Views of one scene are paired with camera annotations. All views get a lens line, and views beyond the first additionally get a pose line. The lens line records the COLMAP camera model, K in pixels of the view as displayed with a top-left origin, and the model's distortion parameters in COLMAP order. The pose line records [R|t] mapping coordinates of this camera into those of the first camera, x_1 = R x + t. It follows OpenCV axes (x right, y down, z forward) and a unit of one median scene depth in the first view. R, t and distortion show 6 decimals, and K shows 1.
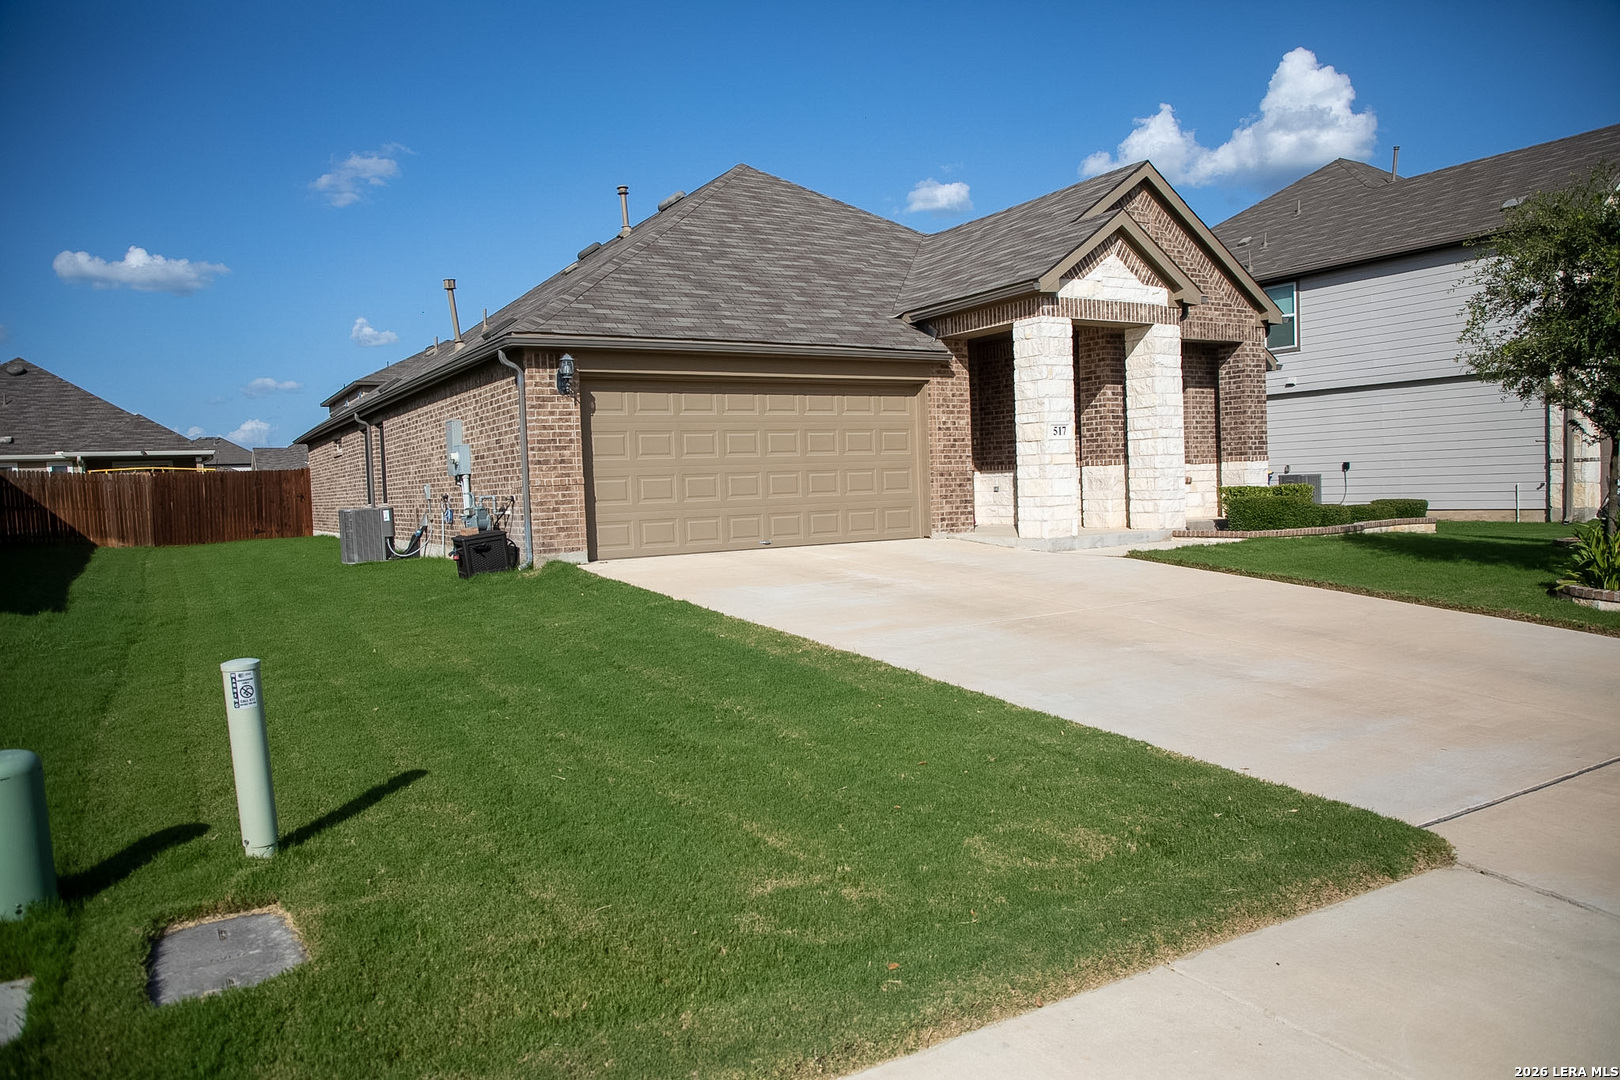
lens RADIAL K [[1110.8, 0, 808.3], [0, 1110.8, 545.3], [0, 0, 1]] dist [-0.073929, 0.038517]
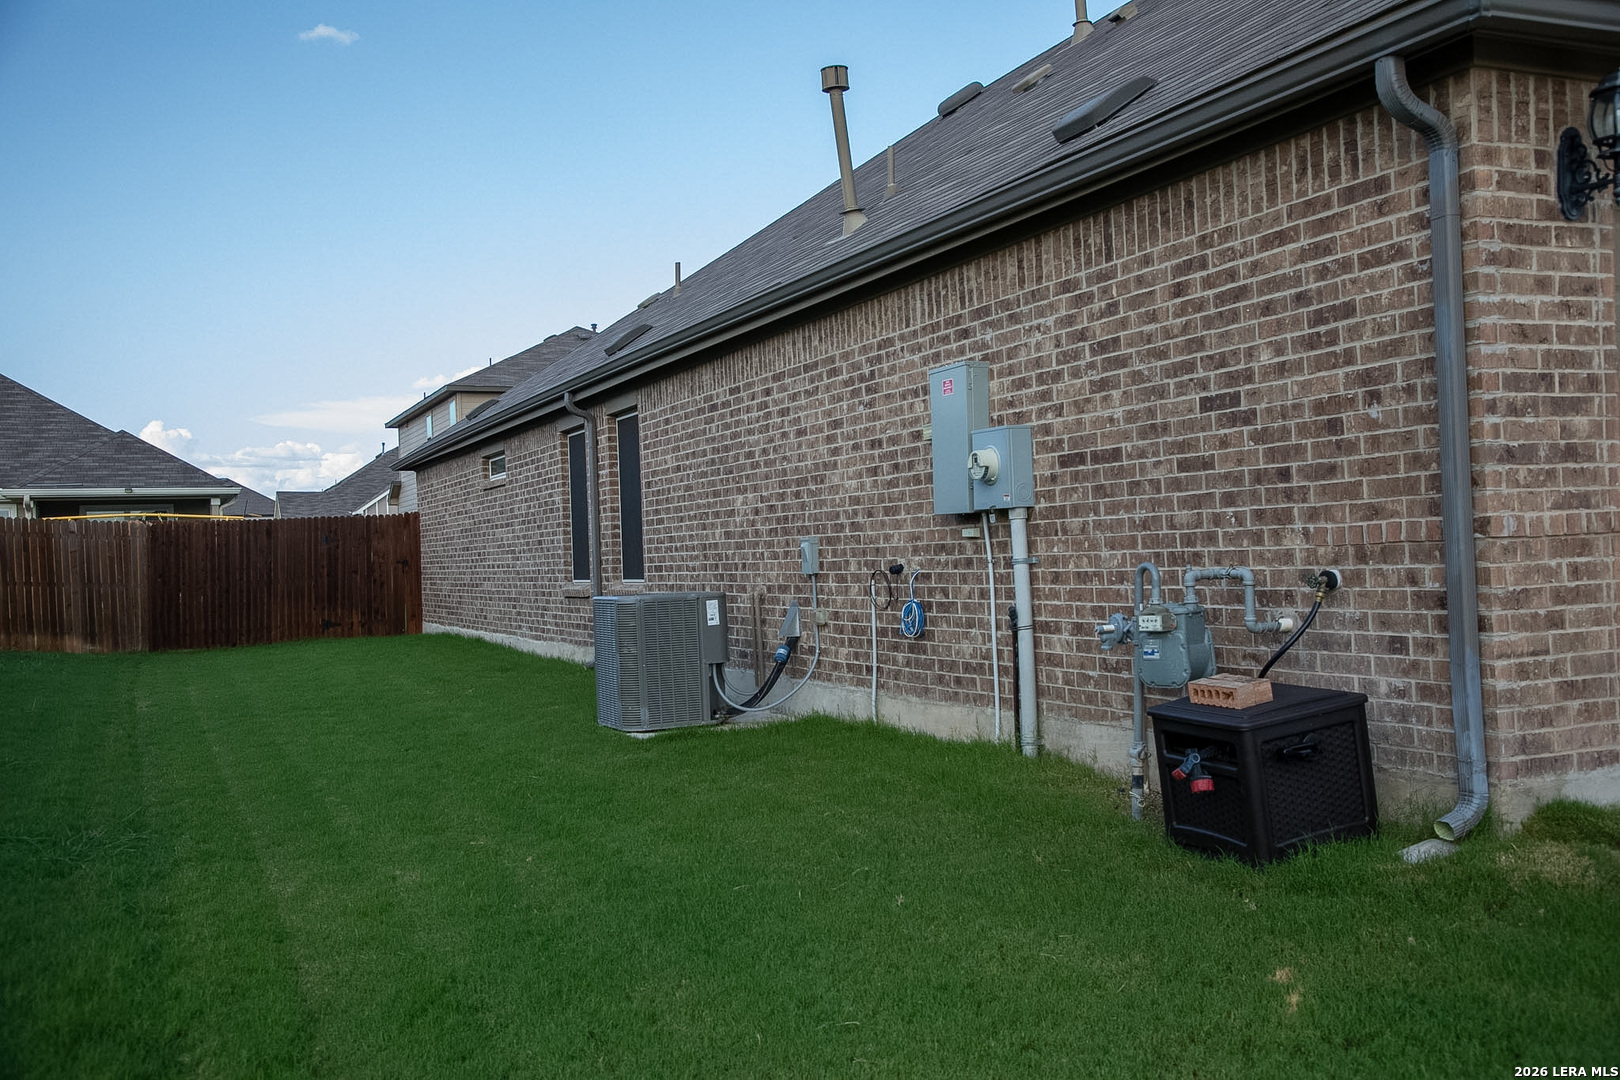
lens RADIAL K [[1515.4, 0, 803.9], [0, 1515.4, 541.5], [0, 0, 1]] dist [0.046002, 0.000000]
pose [[0.991727, 0.000454, -0.128365, -0.316600], [-0.007841, 0.998341, -0.057041, -0.024467], [0.128126, 0.057575, 0.990085, 0.499655]]
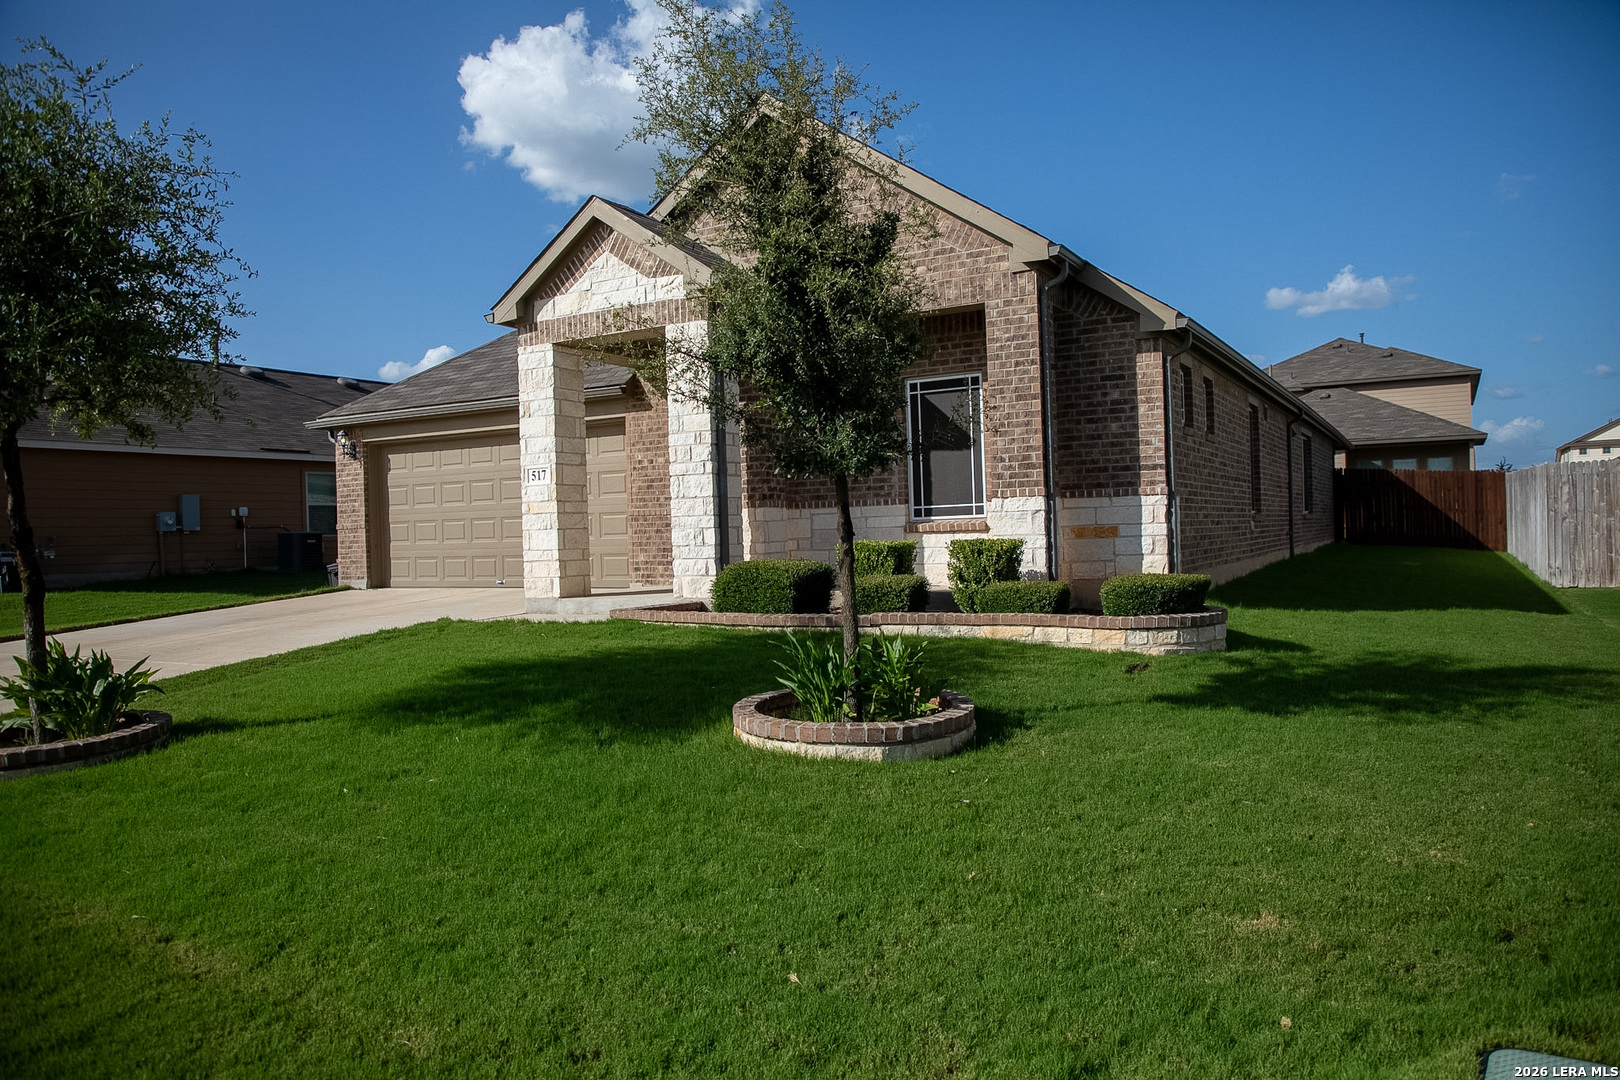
lens RADIAL K [[1110.8, 0, 817.9], [0, 1110.8, 543.6], [0, 0, 1]] dist [-0.073929, 0.038517]
pose [[0.498167, 0.033028, -0.866452, 1.023630], [-0.036193, 0.999195, 0.017278, -0.068272], [0.866326, 0.022752, 0.498961, 0.710546]]
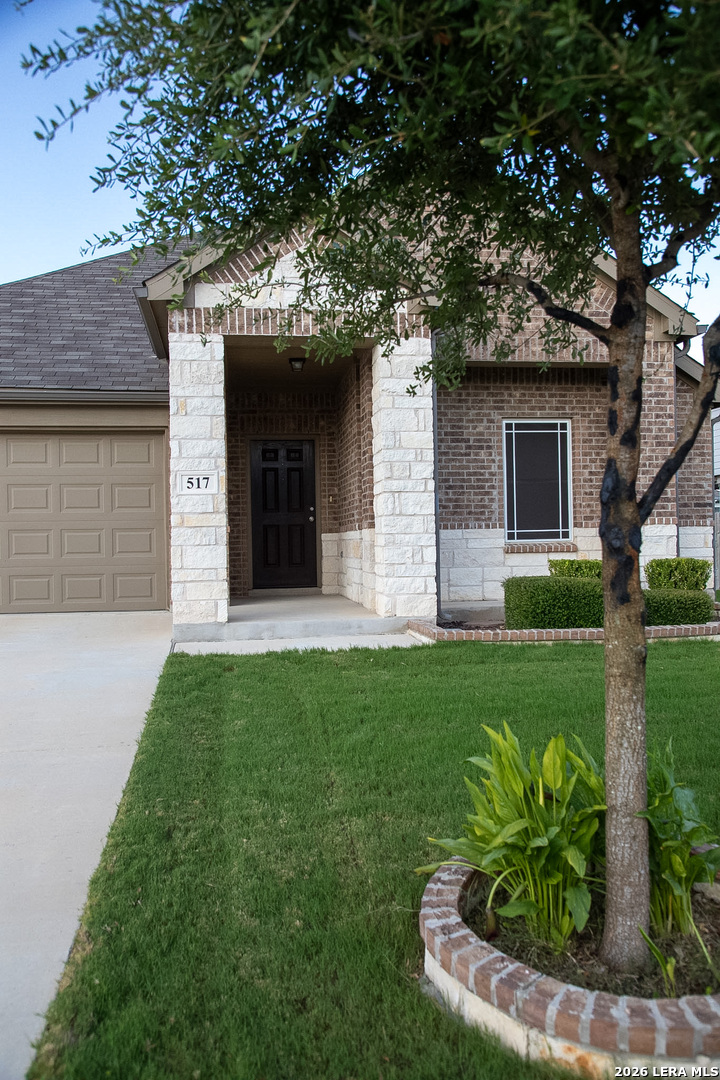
lens RADIAL K [[851.4, 0, 365.7], [0, 851.4, 549.8], [0, 0, 1]] dist [-0.026327, 0.025465]
pose [[0.923865, 0.025201, -0.381887, 0.522748], [-0.039623, 0.998766, -0.029946, -0.041883], [0.380661, 0.042798, 0.923724, 0.475330]]
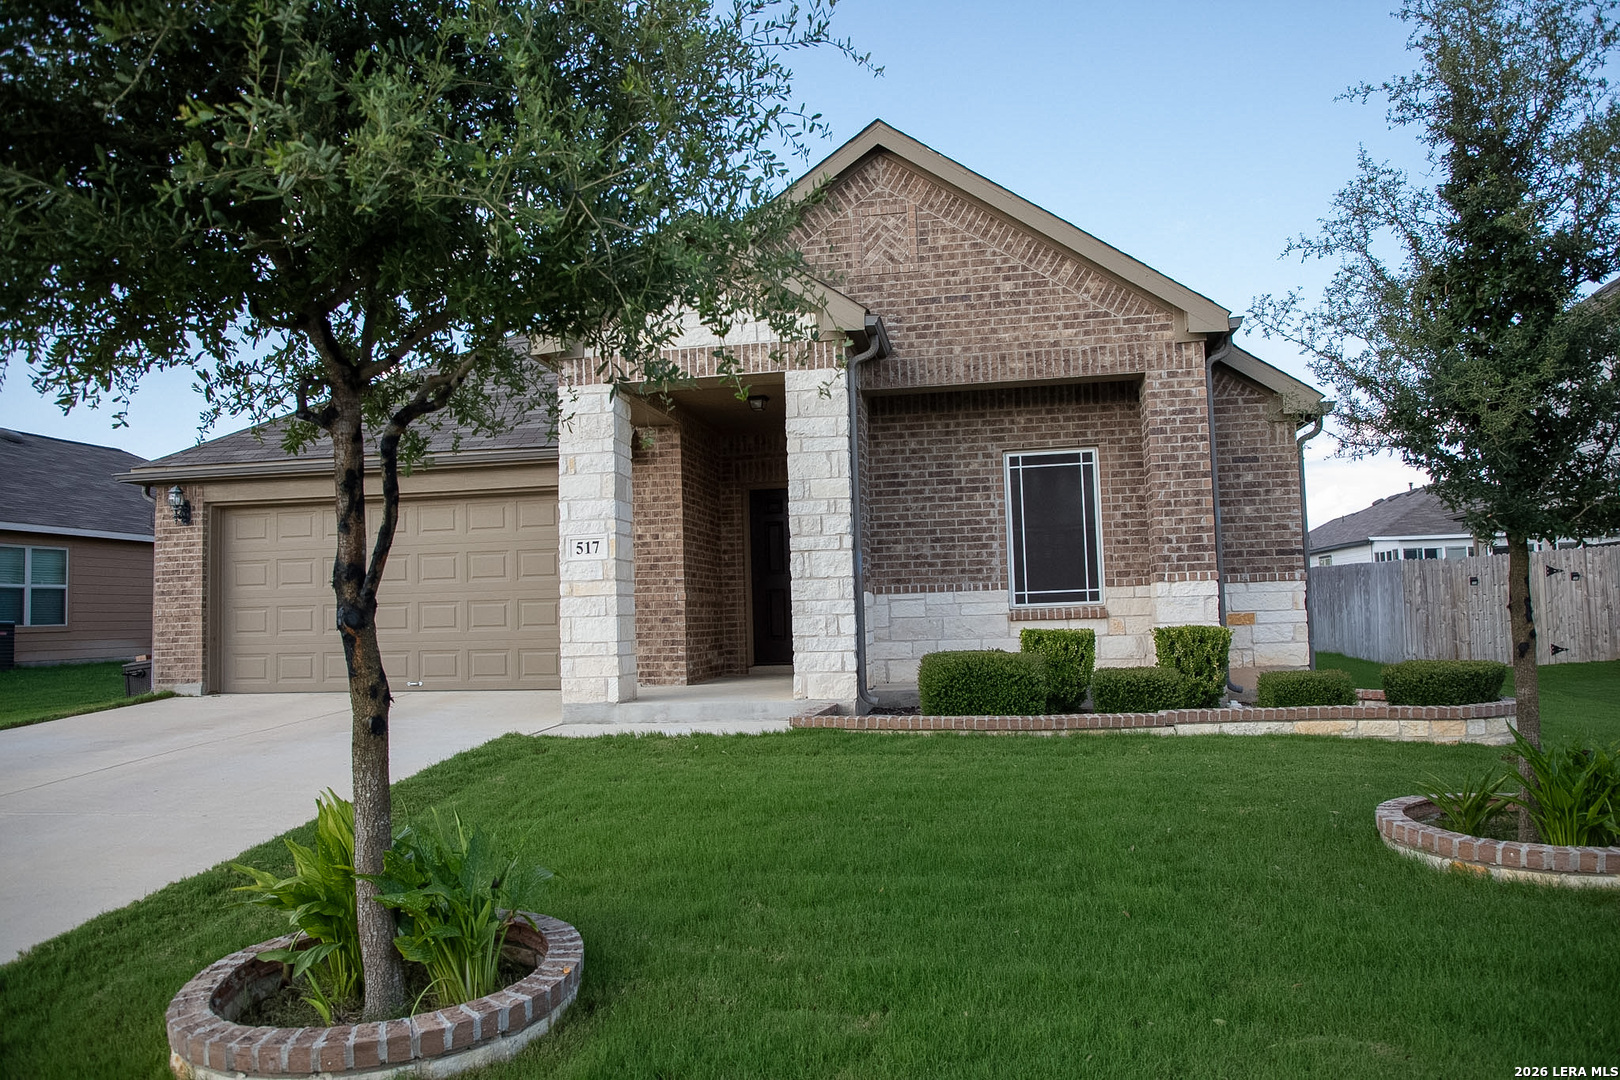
lens RADIAL K [[1110.8, 0, 816.4], [0, 1110.8, 545.7], [0, 0, 1]] dist [-0.073929, 0.038517]
pose [[0.759397, -0.024757, -0.650156, 0.734656], [-0.035934, 0.996155, -0.079904, -0.051278], [0.649634, 0.084041, 0.755587, 0.536202]]
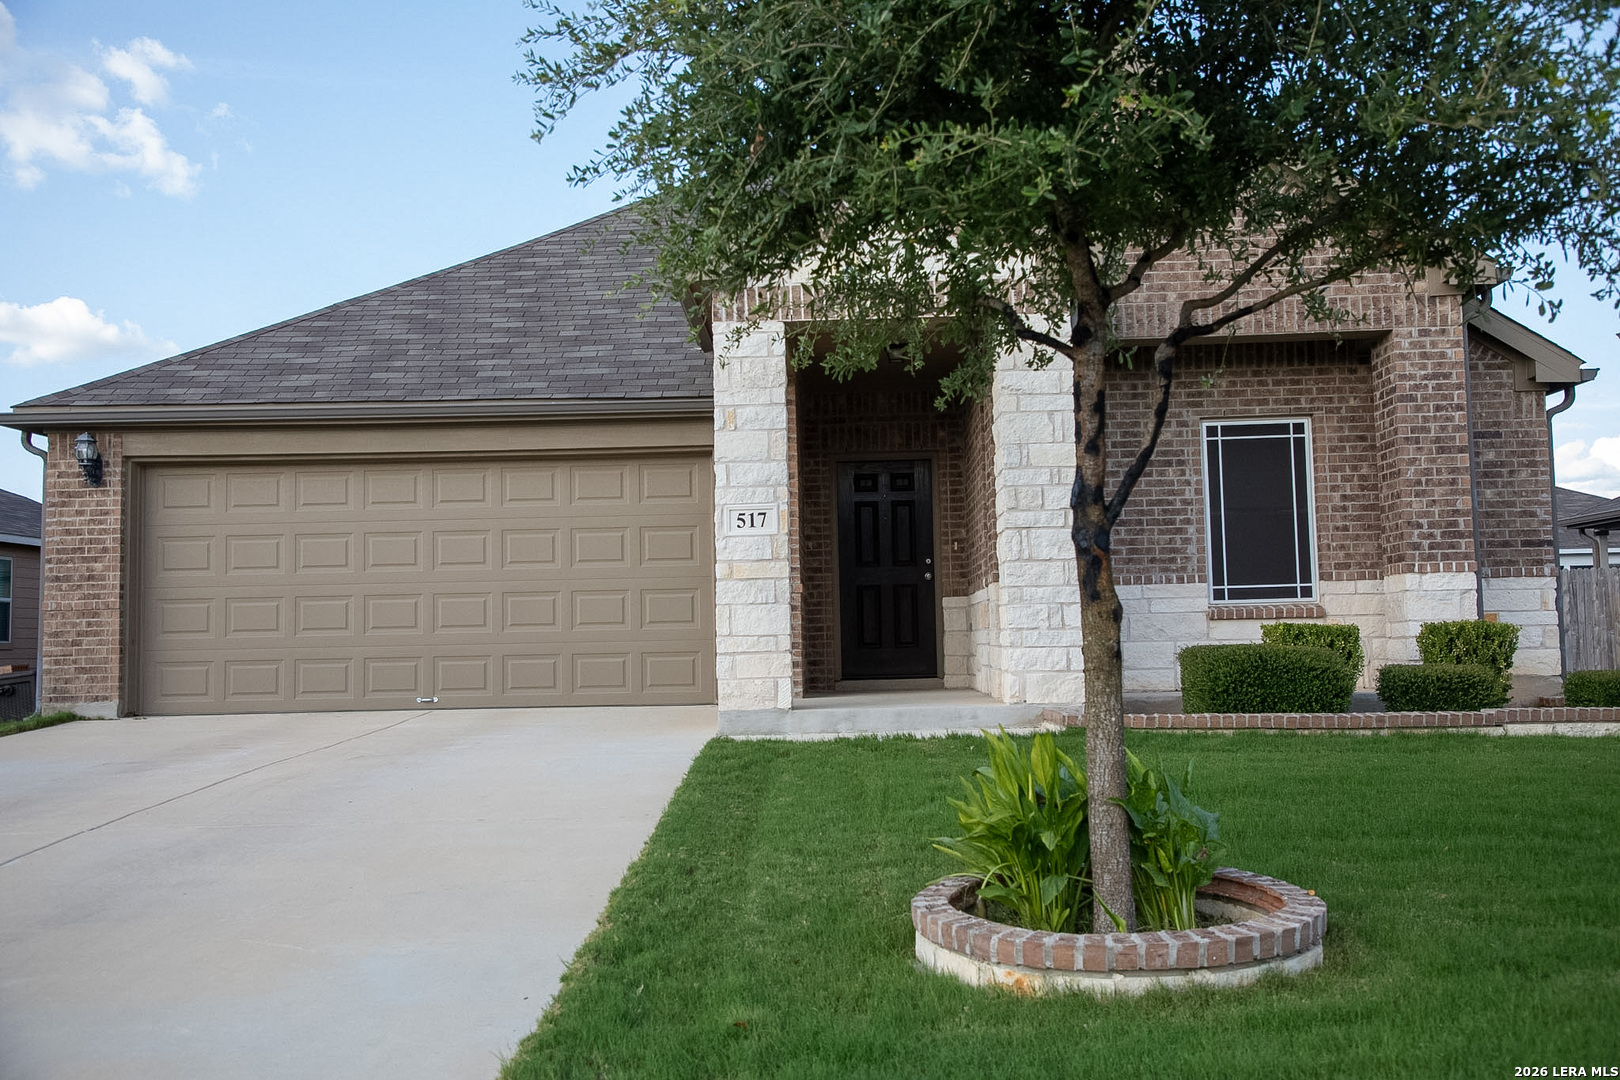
lens RADIAL K [[1515.4, 0, 814.6], [0, 1515.4, 544.4], [0, 0, 1]] dist [0.046002, 0.000000]
pose [[0.841229, -0.017717, -0.540389, 0.630294], [-0.040983, 0.994498, -0.096403, -0.016749], [0.539124, 0.103244, 0.835874, 0.348887]]
